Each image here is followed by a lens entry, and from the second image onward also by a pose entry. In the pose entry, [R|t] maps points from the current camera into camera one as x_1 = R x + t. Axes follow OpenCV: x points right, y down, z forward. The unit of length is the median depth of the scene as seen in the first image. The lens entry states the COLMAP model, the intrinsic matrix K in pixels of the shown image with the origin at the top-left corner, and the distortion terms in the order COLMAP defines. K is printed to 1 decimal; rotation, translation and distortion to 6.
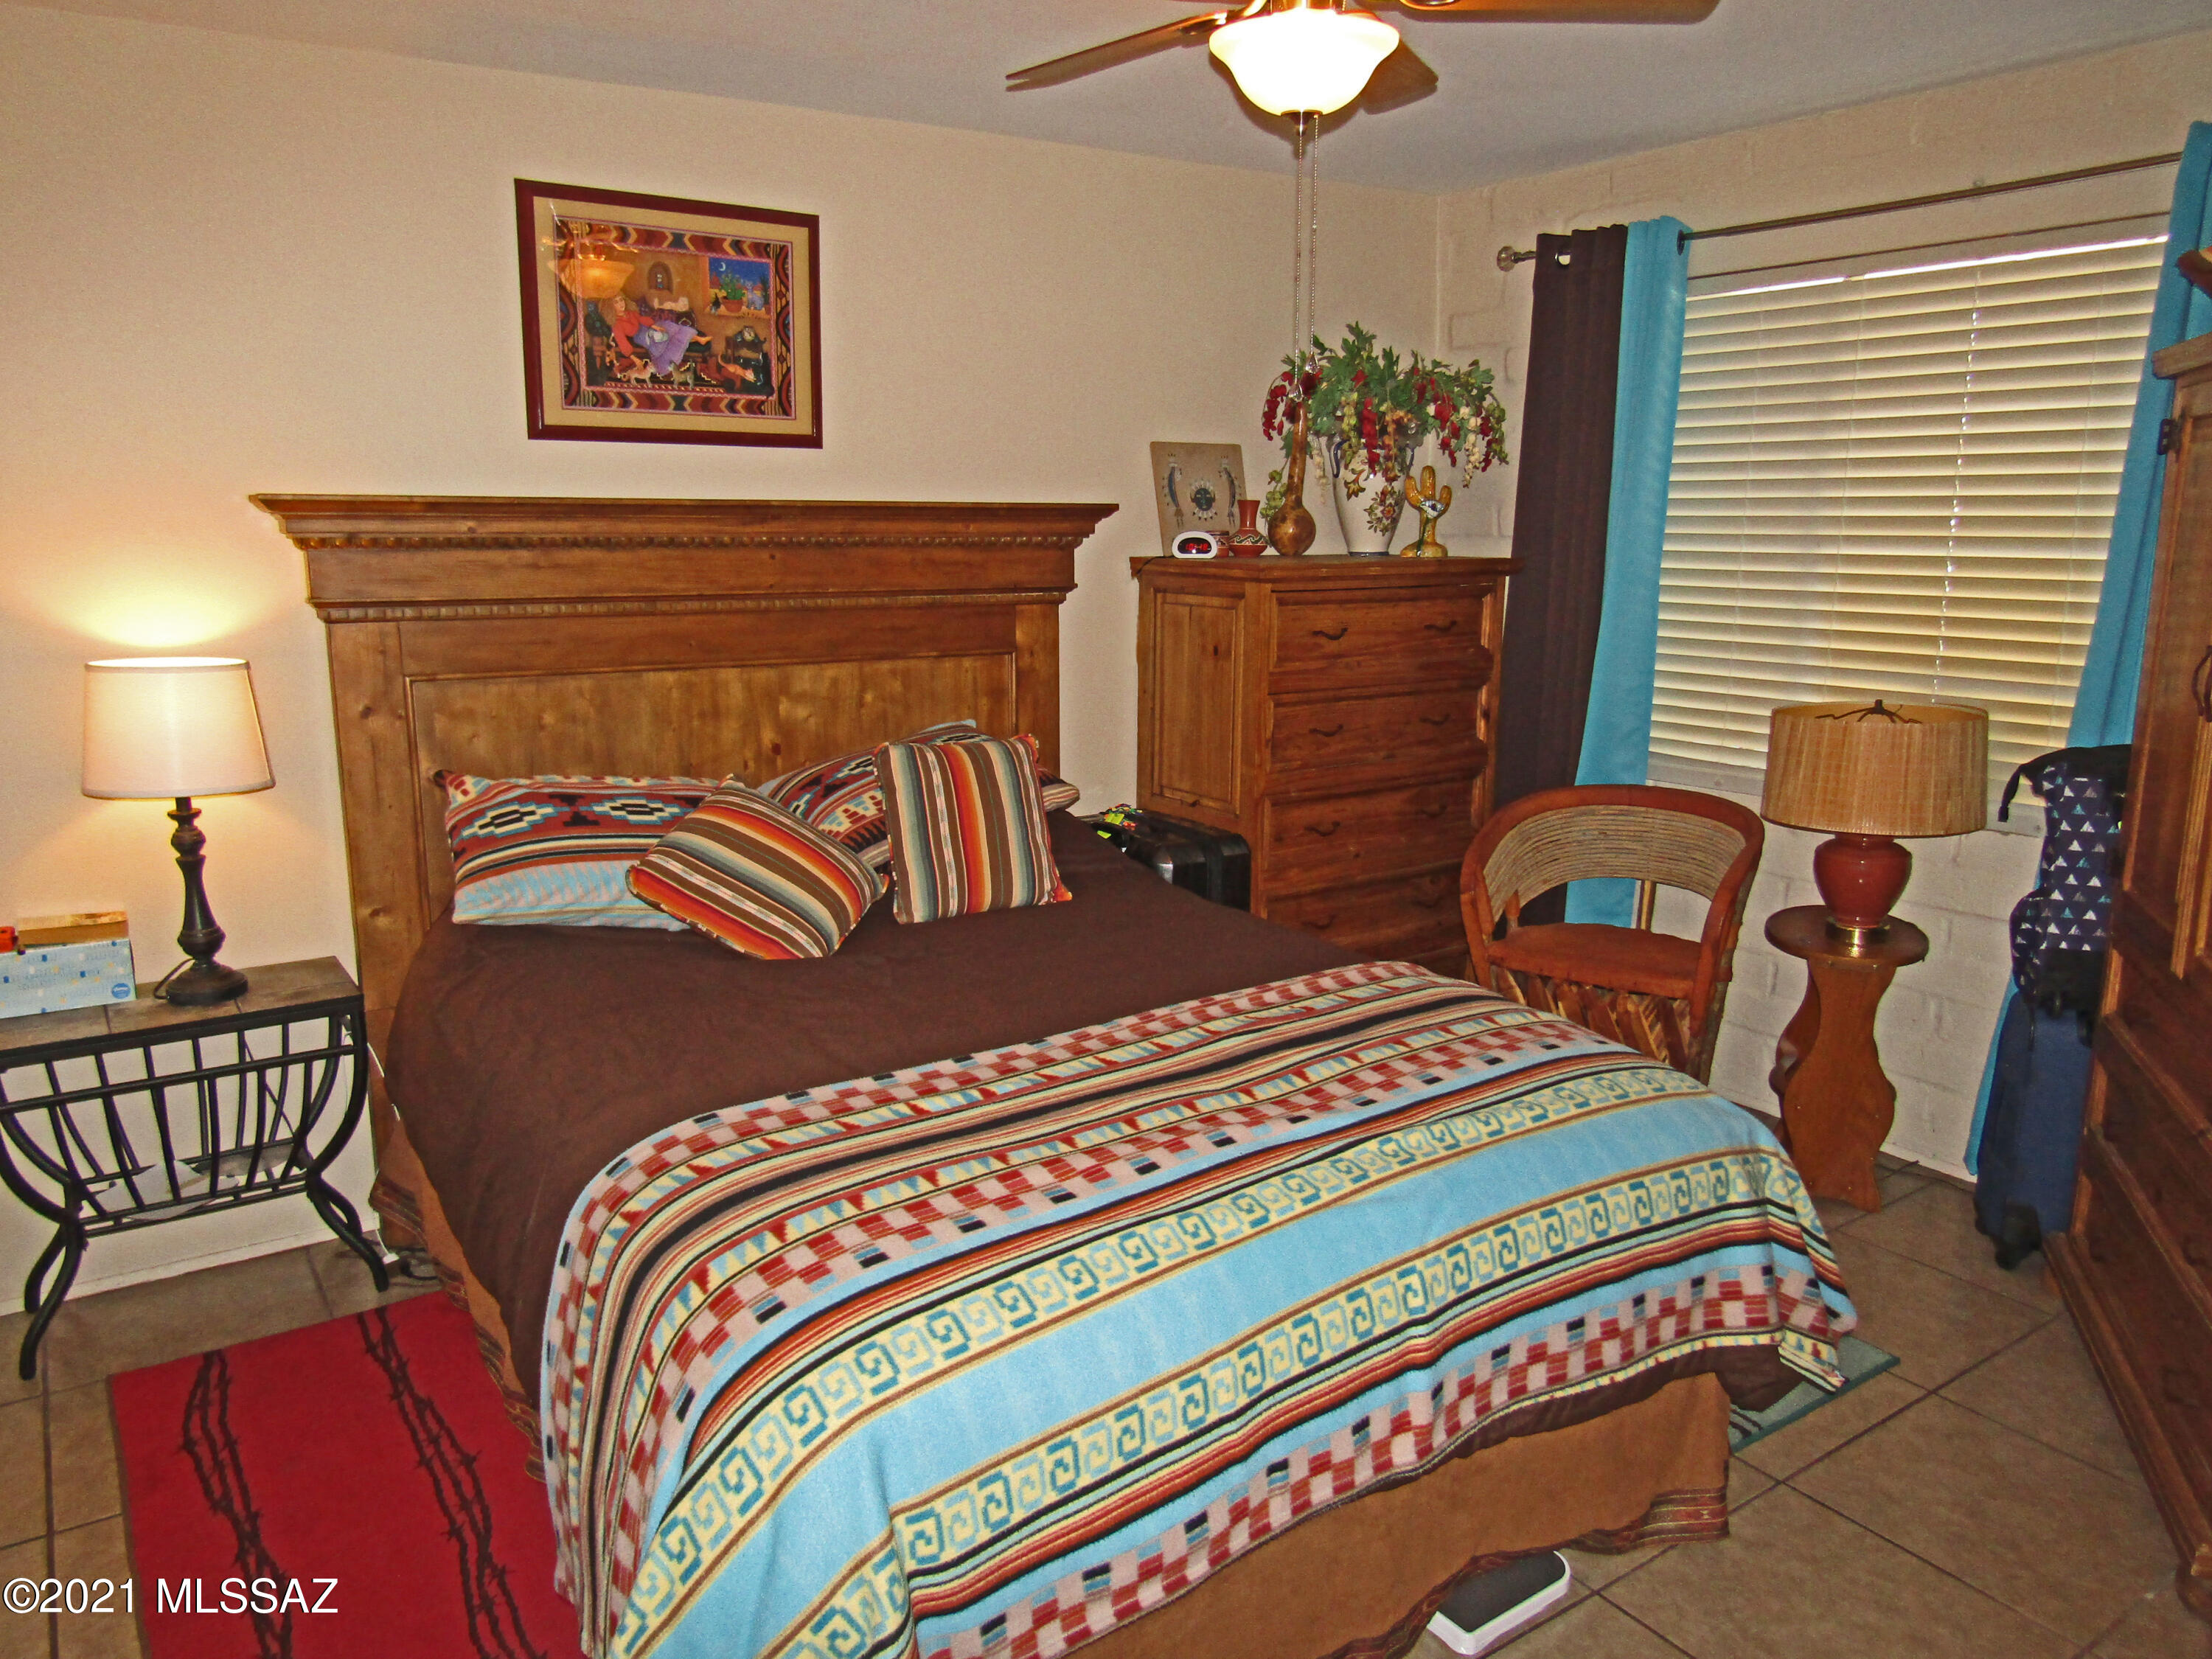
lens RADIAL K [[1547.6, 0, 1106.9], [0, 1547.6, 829.3], [0, 0, 1]] dist [-0.017894, -0.000645]
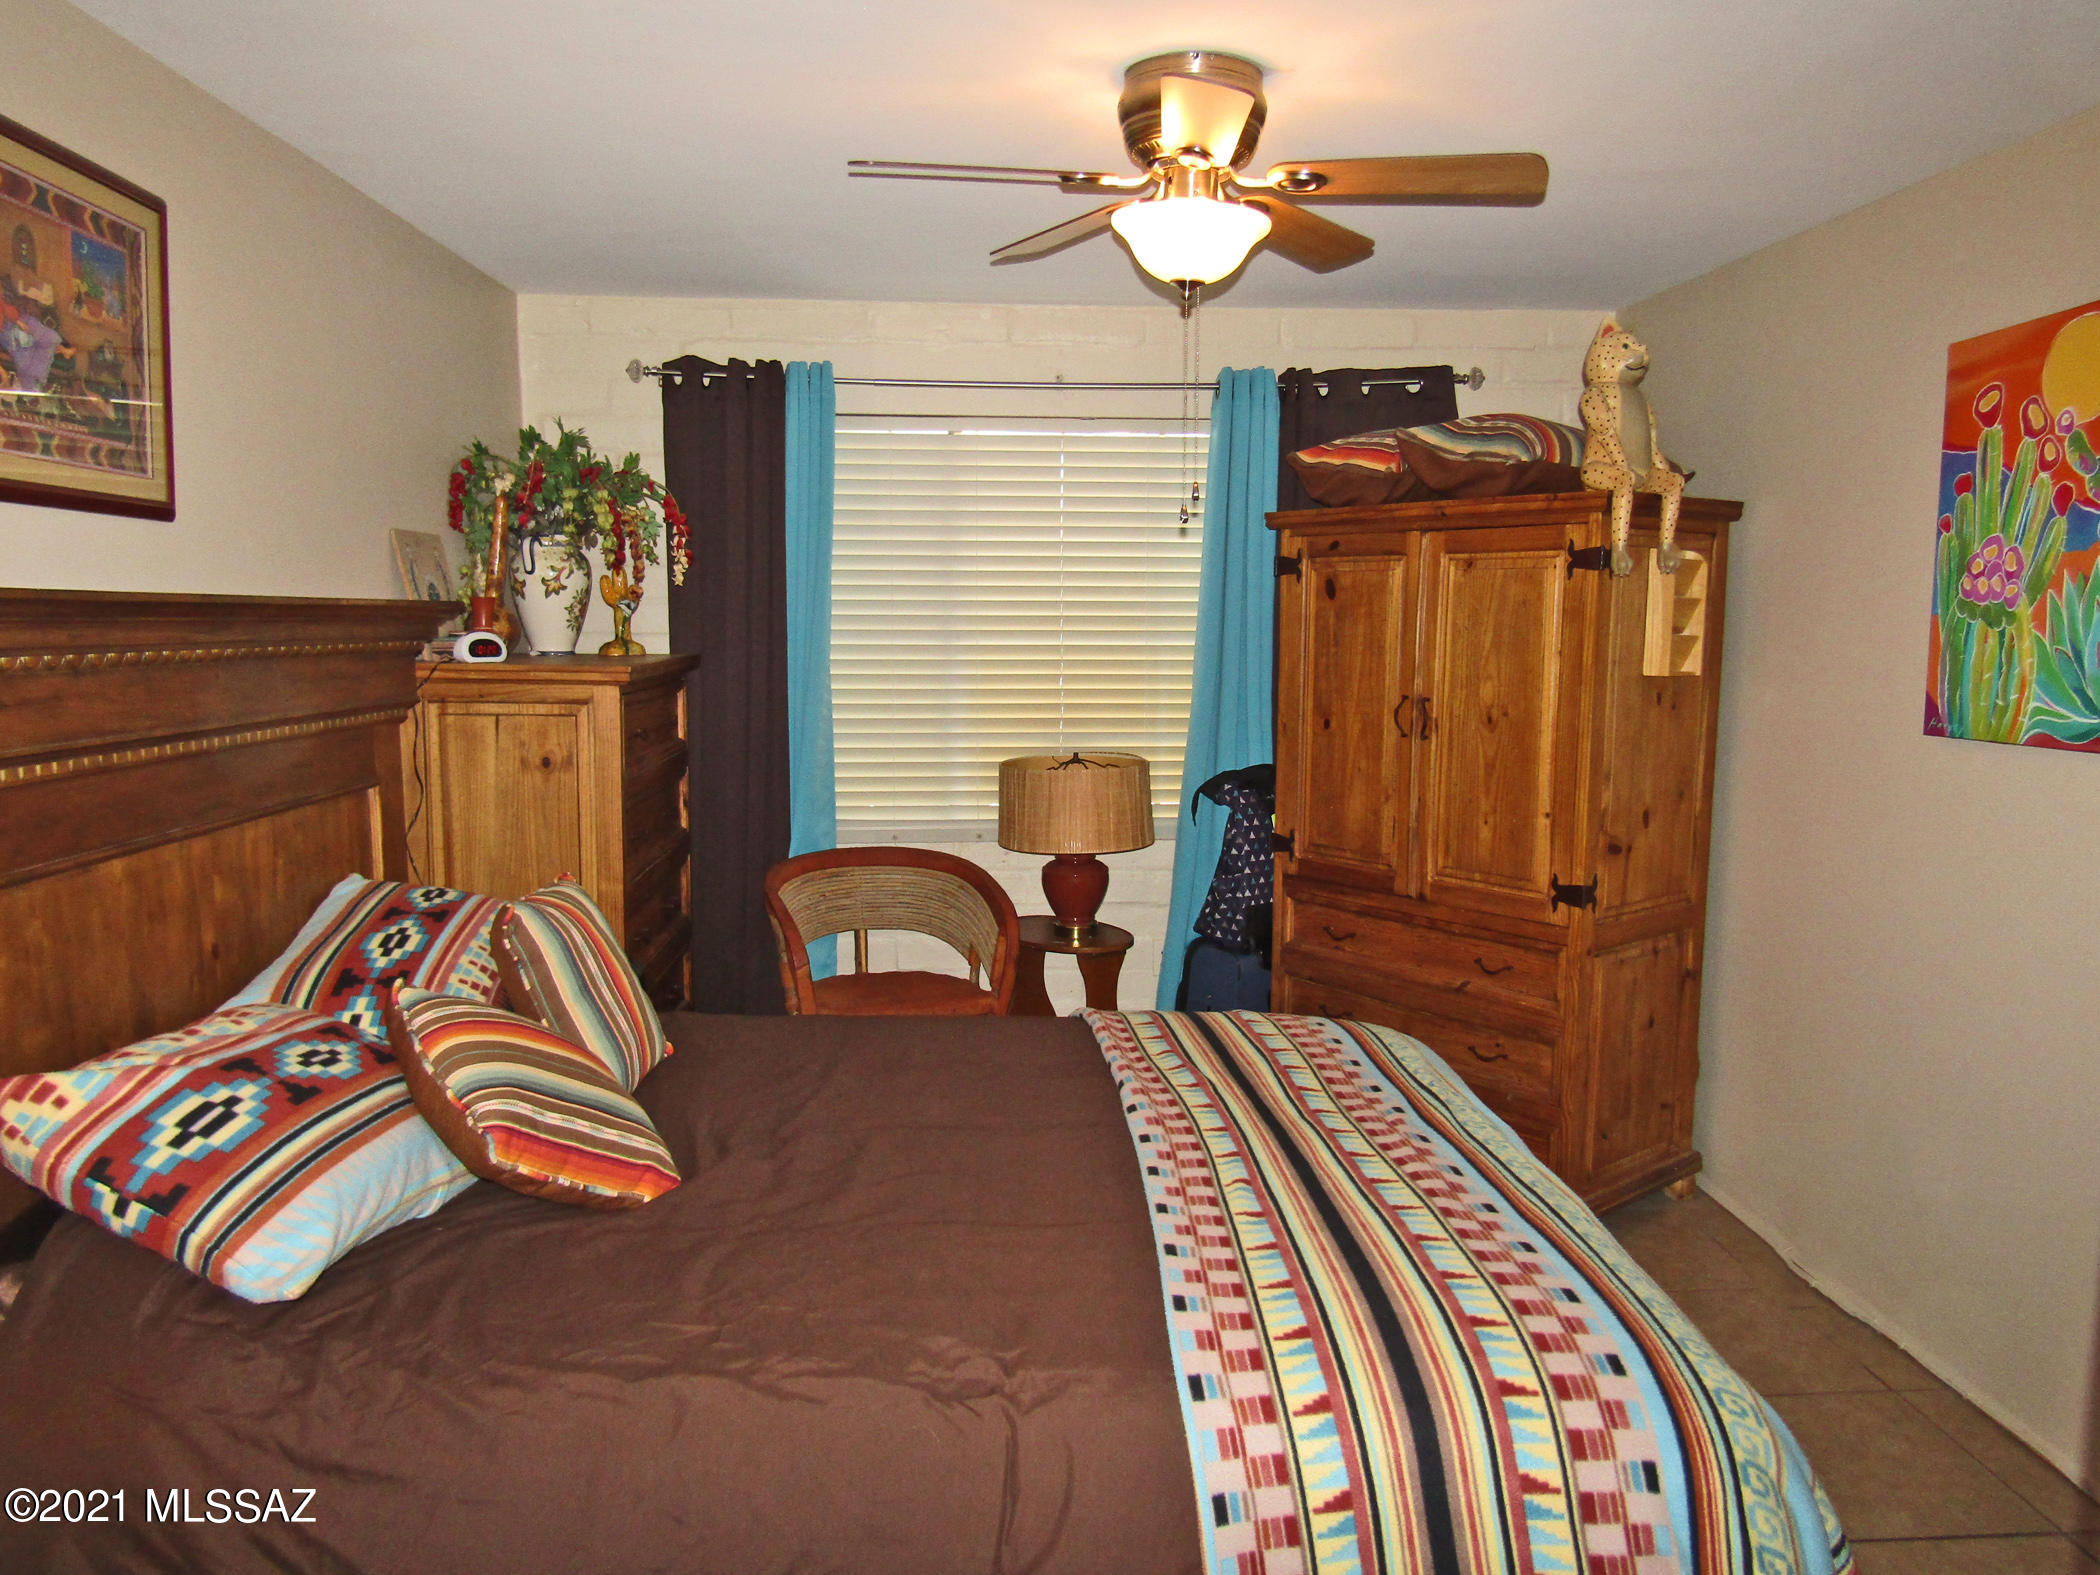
lens RADIAL K [[1469.2, 0, 1054.2], [0, 1469.2, 781.3], [0, 0, 1]] dist [-0.017894, -0.000645]
pose [[0.523305, -0.095404, 0.846788, -0.587907], [0.164820, 0.986280, 0.009263, -0.074946], [-0.836054, 0.134720, 0.531850, 0.349114]]
